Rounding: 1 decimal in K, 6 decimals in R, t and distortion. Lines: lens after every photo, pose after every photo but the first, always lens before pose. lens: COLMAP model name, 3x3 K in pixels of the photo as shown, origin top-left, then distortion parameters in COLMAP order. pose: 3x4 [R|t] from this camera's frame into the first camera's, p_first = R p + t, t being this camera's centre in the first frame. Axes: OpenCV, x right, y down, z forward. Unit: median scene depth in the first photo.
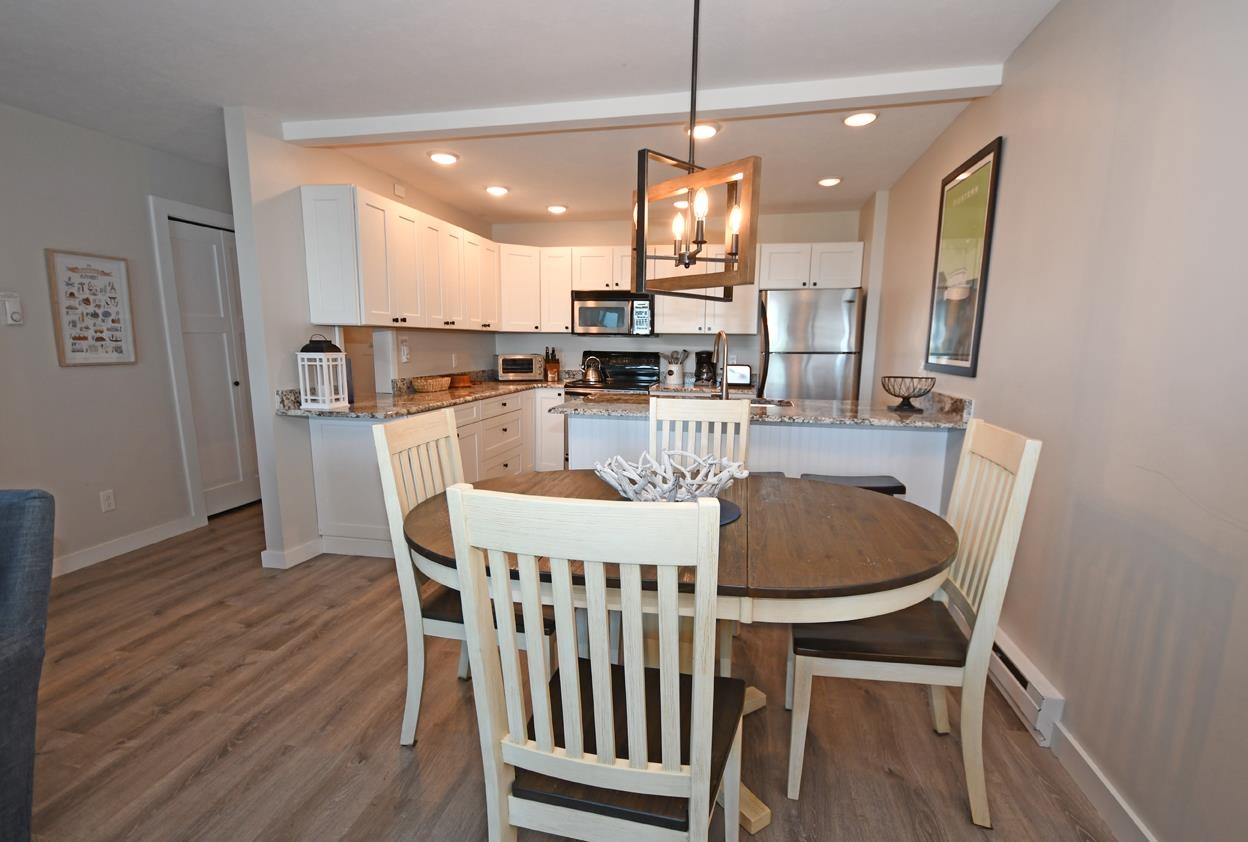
lens RADIAL K [[590.2, 0, 625.8], [0, 590.2, 445.5], [0, 0, 1]] dist [0.002947, 0.000176]
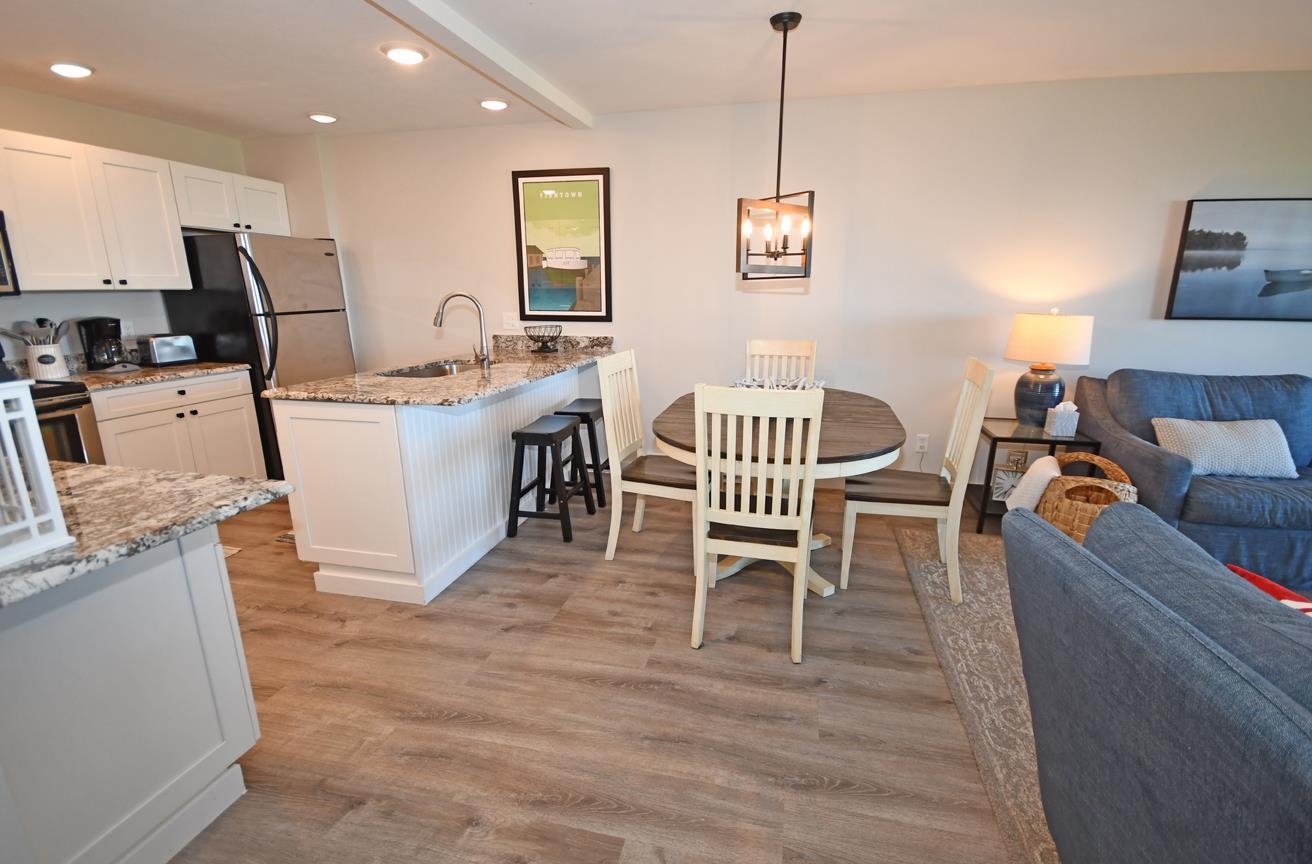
lens RADIAL K [[592.5, 0, 661.2], [0, 592.5, 440.9], [0, 0, 1]] dist [0.011502, -0.013077]
pose [[0.040031, -0.256318, 0.965763, -0.780711], [0.174096, 0.953543, 0.245859, -0.137555], [-0.983915, 0.158293, 0.082795, 0.610066]]
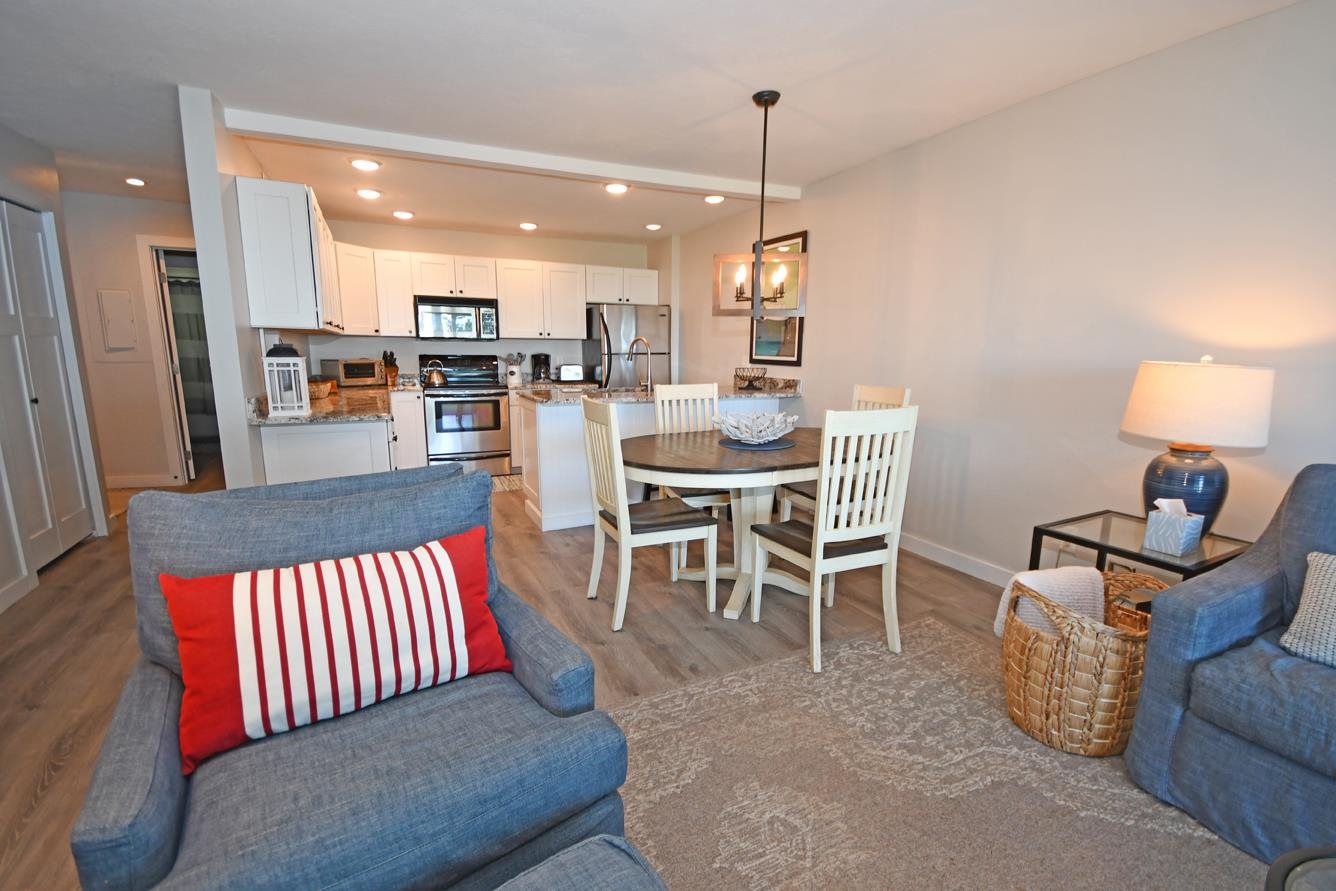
lens RADIAL K [[589.9, 0, 673.5], [0, 589.9, 455.5], [0, 0, 1]] dist [-0.001233, -0.000373]
pose [[0.799923, -0.110364, 0.589867, -0.582798], [0.103892, 0.993570, 0.045009, 0.021965], [-0.591042, 0.025279, 0.806245, -0.128840]]
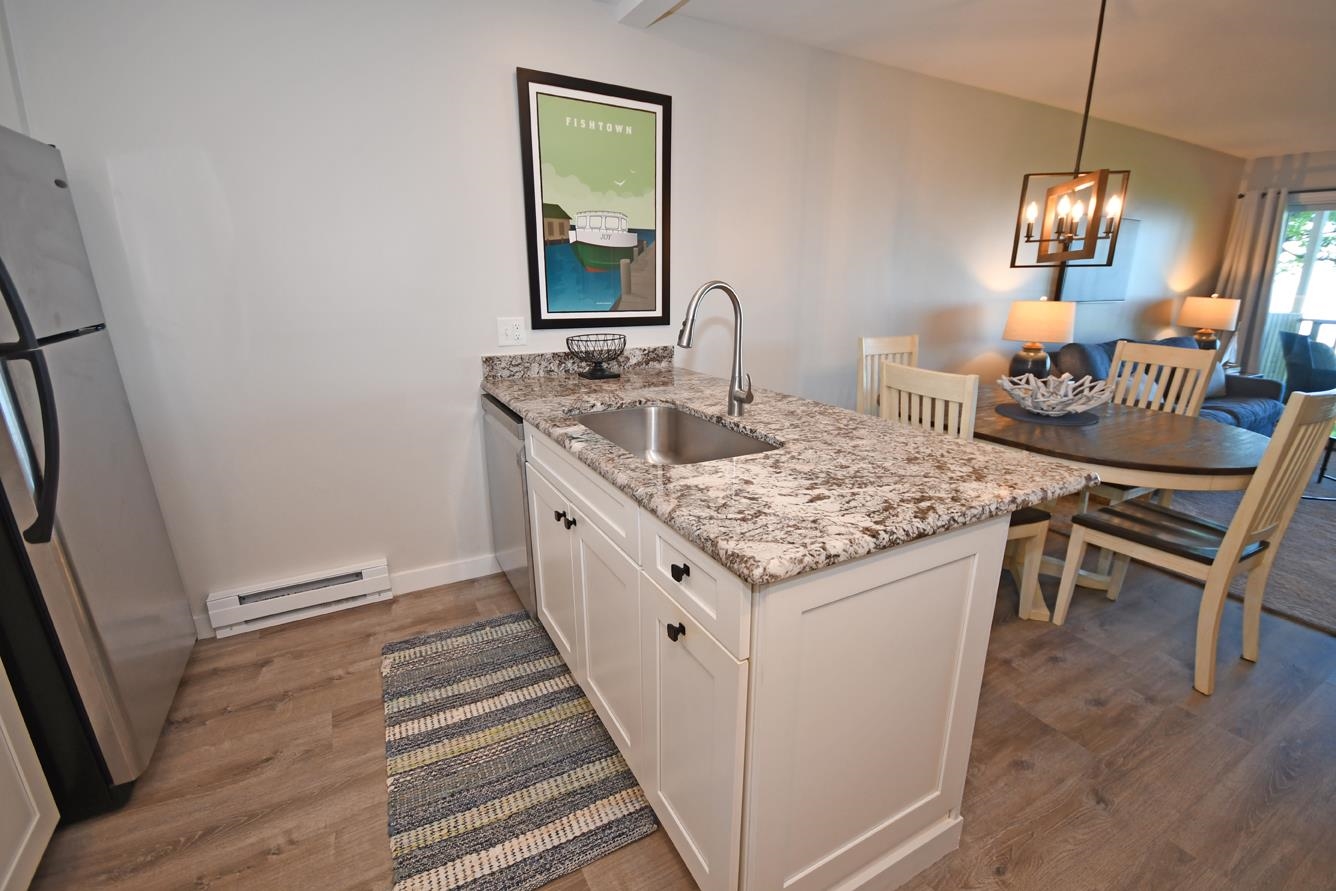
lens RADIAL K [[589.9, 0, 673.5], [0, 589.9, 455.5], [0, 0, 1]] dist [-0.001233, -0.000373]
pose [[-0.649378, -0.228010, 0.725479, -0.211622], [0.123656, 0.909636, 0.396574, -0.254570], [-0.750345, 0.347236, -0.562503, 1.314725]]
